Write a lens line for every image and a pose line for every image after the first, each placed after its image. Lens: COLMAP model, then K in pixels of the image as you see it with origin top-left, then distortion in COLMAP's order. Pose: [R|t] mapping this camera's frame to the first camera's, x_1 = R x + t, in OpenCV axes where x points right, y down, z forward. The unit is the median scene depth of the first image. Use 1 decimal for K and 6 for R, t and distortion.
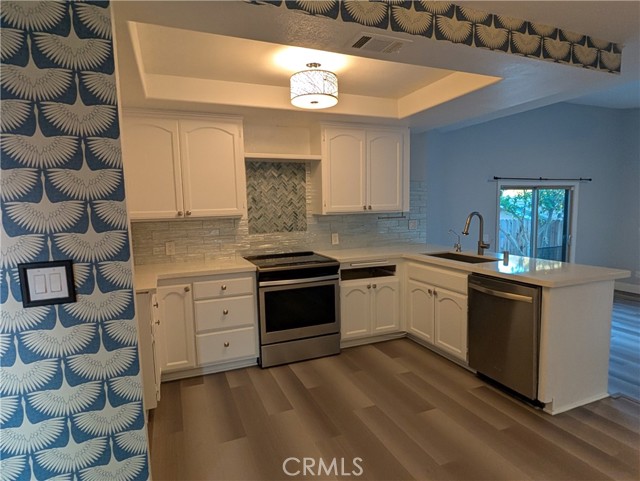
lens RADIAL K [[376.9, 0, 323.5], [0, 376.9, 244.8], [0, 0, 1]] dist [0.004710, -0.003979]
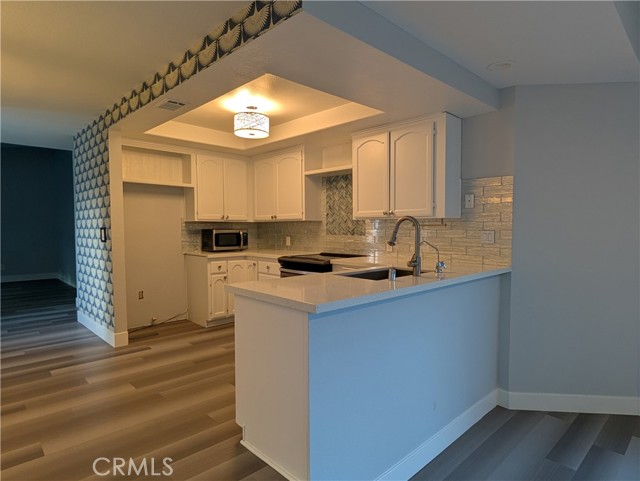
lens RADIAL K [[373.9, 0, 317.4], [0, 373.9, 241.5], [0, 0, 1]] dist [-0.001345, 0.002248]
pose [[0.361156, 0.060871, -0.930516, 0.980773], [-0.104414, 0.994232, 0.024513, -0.035949], [0.926641, 0.088306, 0.365429, 0.549820]]
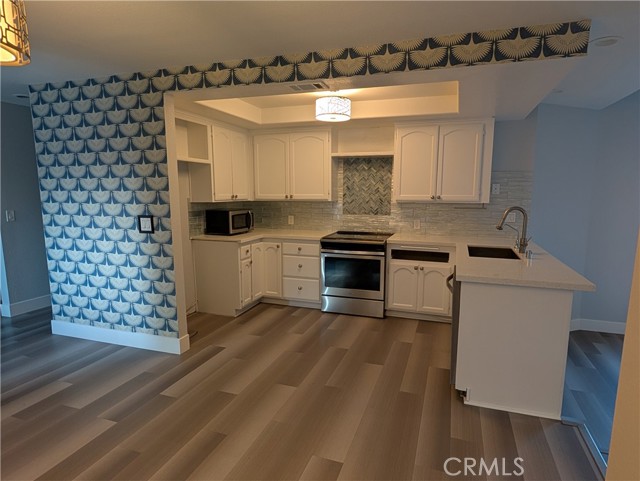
lens RADIAL K [[376.9, 0, 320.5], [0, 376.9, 243.4], [0, 0, 1]] dist [0.004710, -0.003979]
pose [[0.745059, 0.119309, -0.656241, 0.641505], [-0.089061, 0.992857, 0.079394, -0.026053], [0.661026, -0.000708, 0.750362, -0.032713]]
